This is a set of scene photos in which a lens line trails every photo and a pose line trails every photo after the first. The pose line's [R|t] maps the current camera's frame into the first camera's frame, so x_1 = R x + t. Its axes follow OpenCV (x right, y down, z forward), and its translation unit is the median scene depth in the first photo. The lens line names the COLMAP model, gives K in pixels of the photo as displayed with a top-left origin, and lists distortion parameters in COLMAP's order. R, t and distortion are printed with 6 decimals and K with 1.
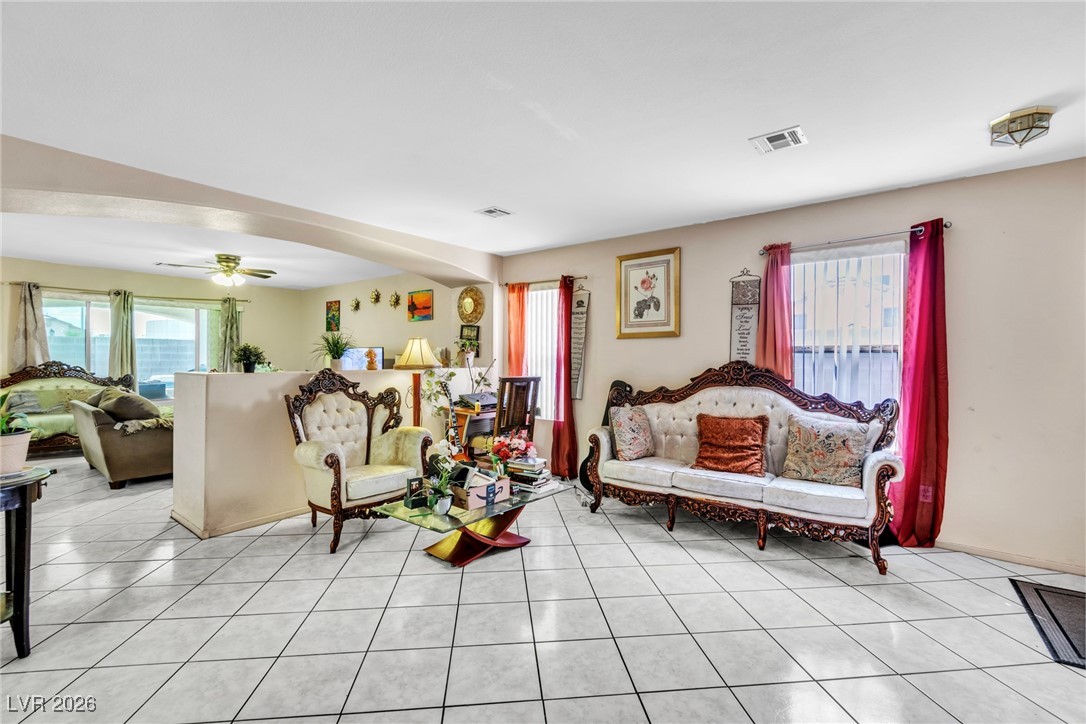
lens RADIAL K [[480.5, 0, 549.0], [0, 480.5, 361.7], [0, 0, 1]] dist [0.002018, 0.000225]
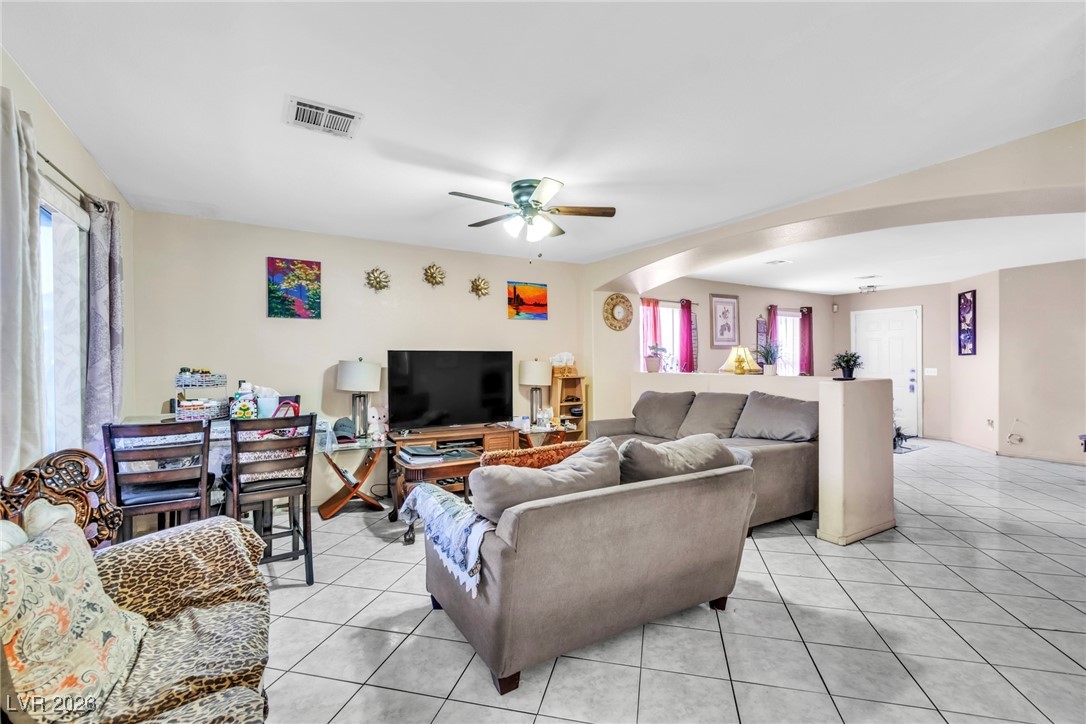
lens RADIAL K [[480.5, 0, 549.0], [0, 480.5, 361.7], [0, 0, 1]] dist [0.002018, 0.000225]
pose [[0.340405, -0.012060, 0.940202, -1.337905], [0.017285, 0.999829, 0.006567, -0.024250], [-0.940120, 0.014016, 0.340555, 0.904251]]
